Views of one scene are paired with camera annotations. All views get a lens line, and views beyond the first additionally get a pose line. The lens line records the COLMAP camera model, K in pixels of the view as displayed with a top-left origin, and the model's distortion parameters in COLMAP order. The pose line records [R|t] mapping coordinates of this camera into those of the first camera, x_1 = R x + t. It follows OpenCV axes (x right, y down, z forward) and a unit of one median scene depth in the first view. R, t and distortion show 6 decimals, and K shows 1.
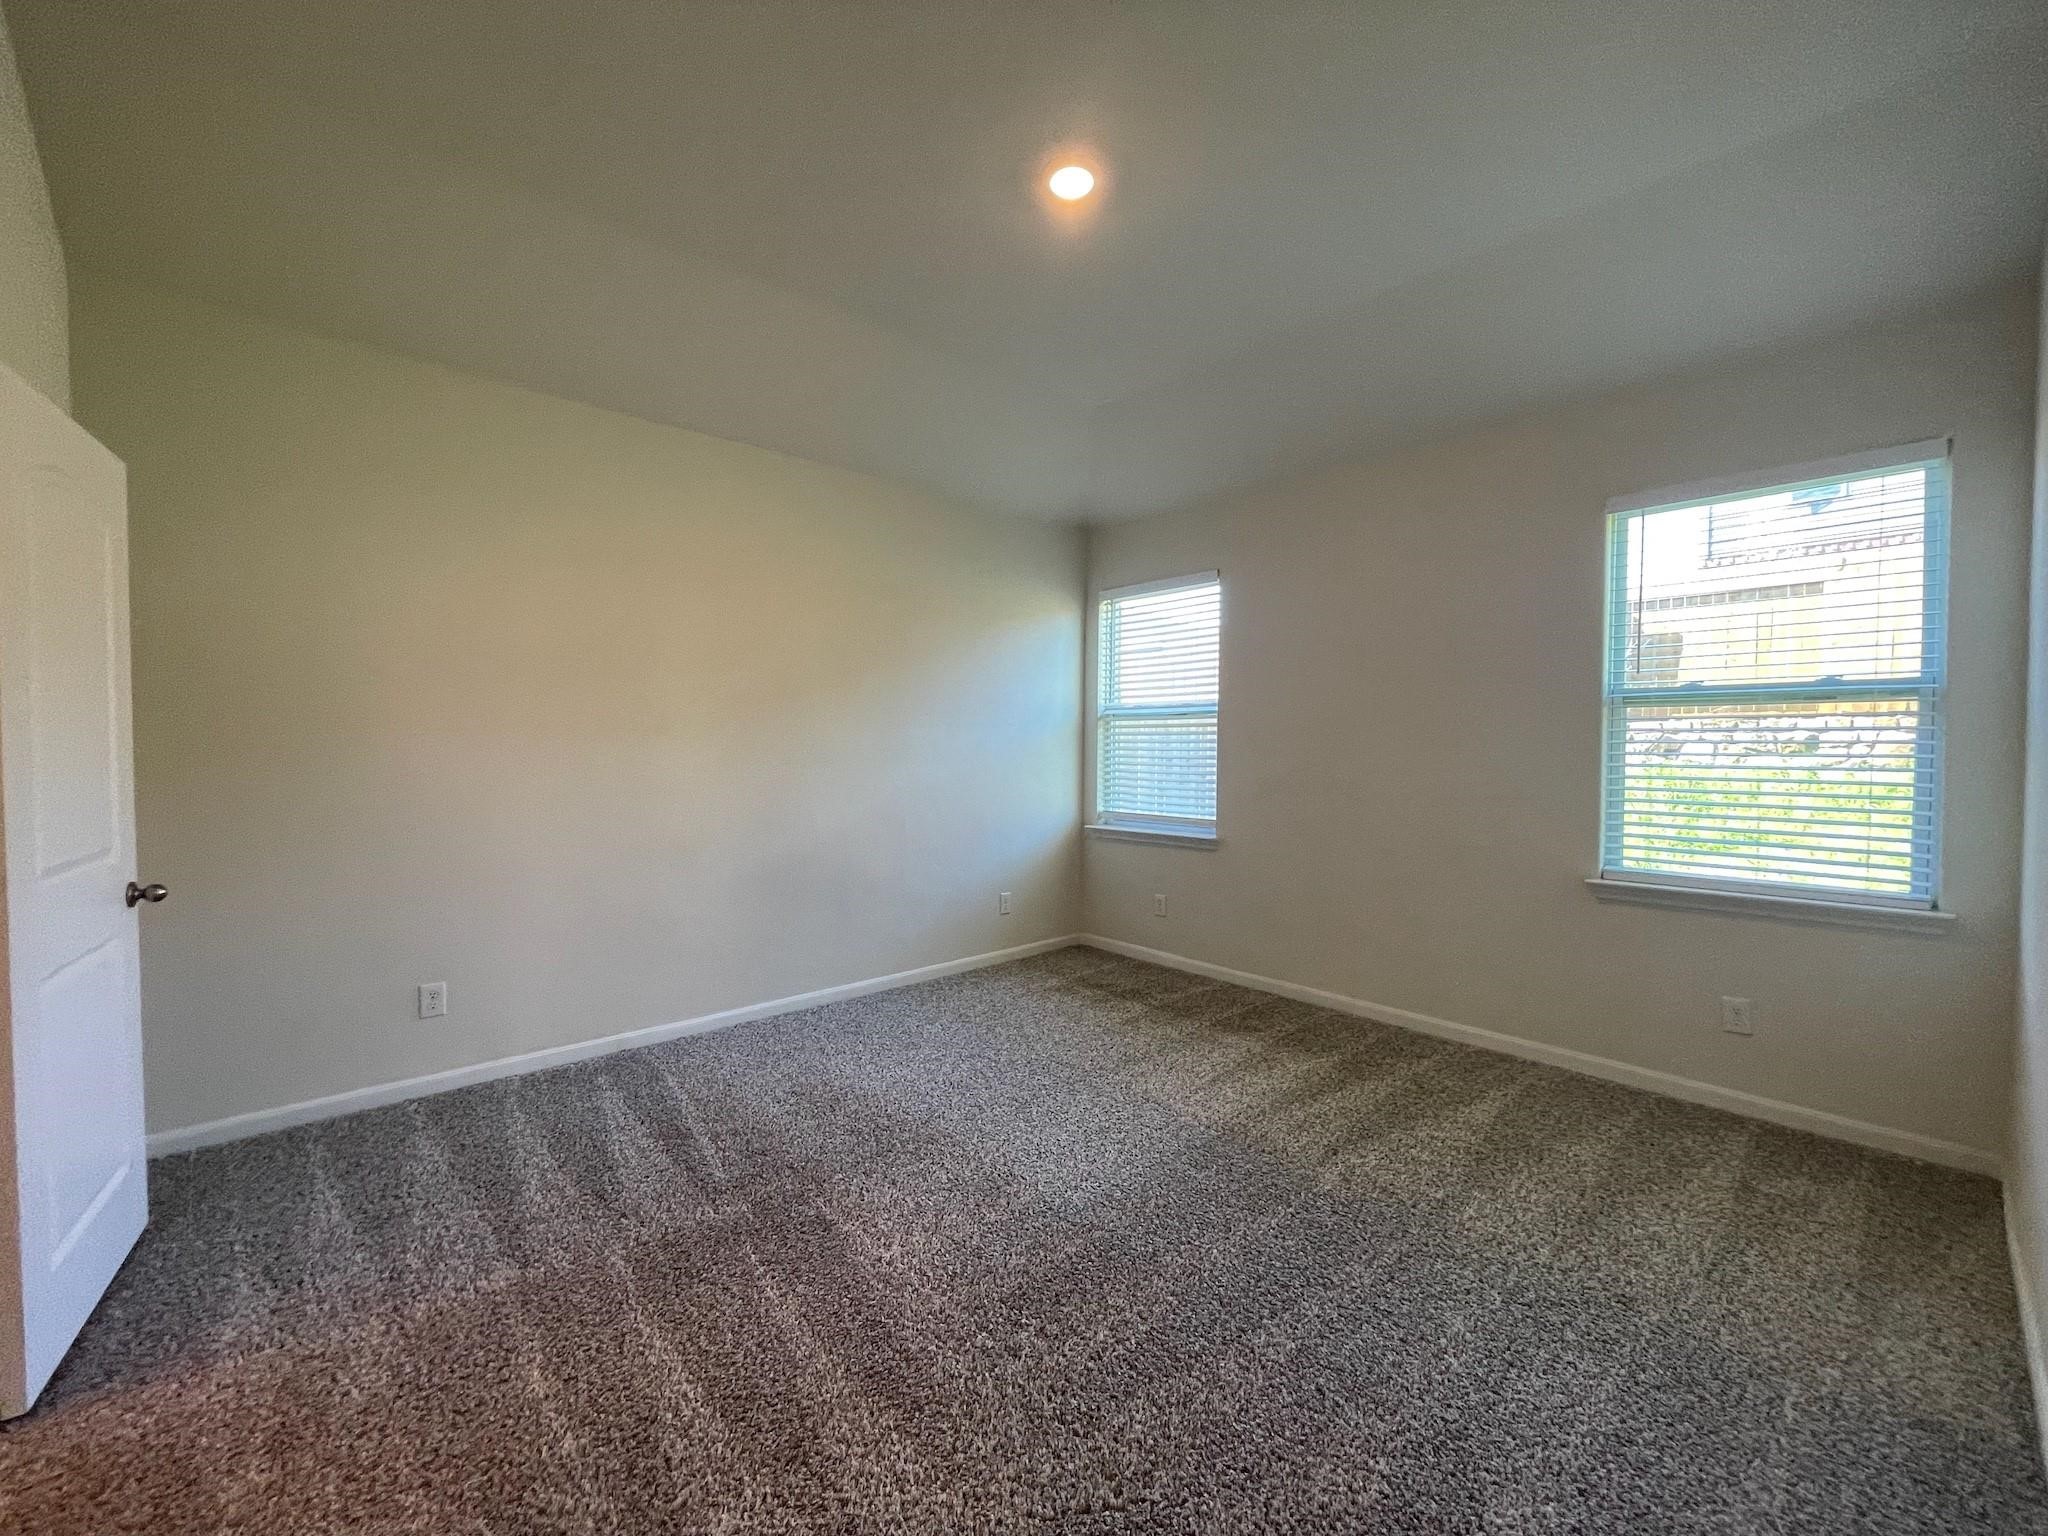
lens RADIAL K [[828.0, 0, 1020.5], [0, 828.0, 765.2], [0, 0, 1]] dist [-0.000783, 0.000143]
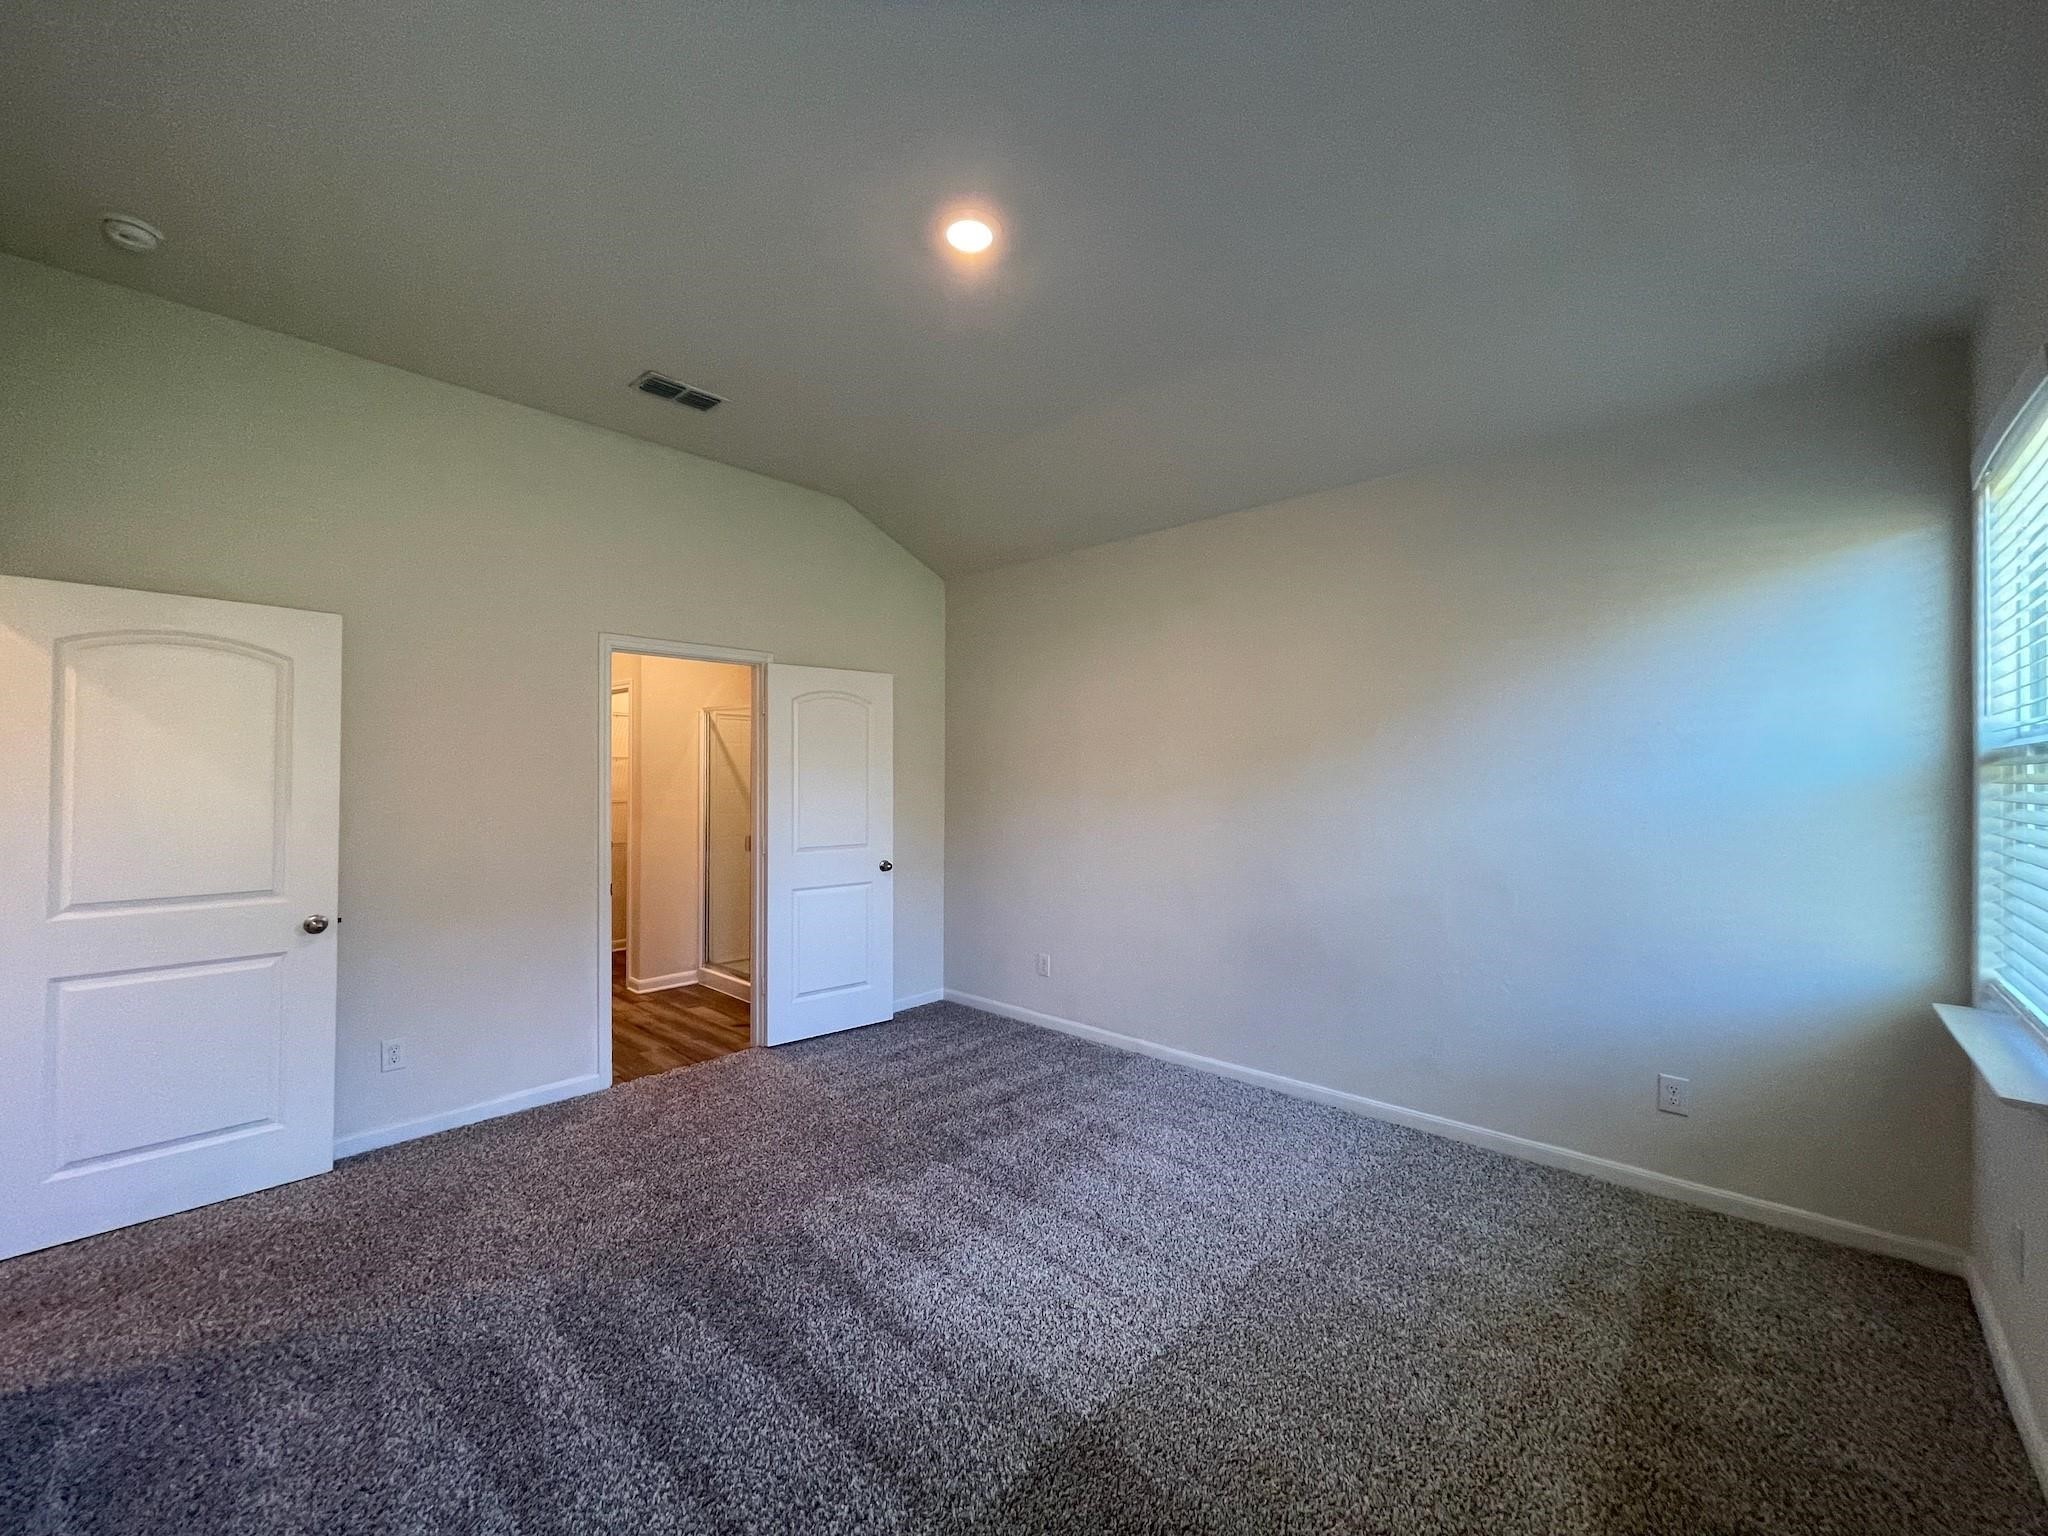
lens RADIAL K [[828.0, 0, 1020.5], [0, 828.0, 765.2], [0, 0, 1]] dist [-0.000783, 0.000143]
pose [[0.082385, -0.016080, -0.996471, 0.825219], [-0.024958, 0.999523, -0.018193, -0.058475], [0.996288, 0.026369, 0.081944, 0.815380]]
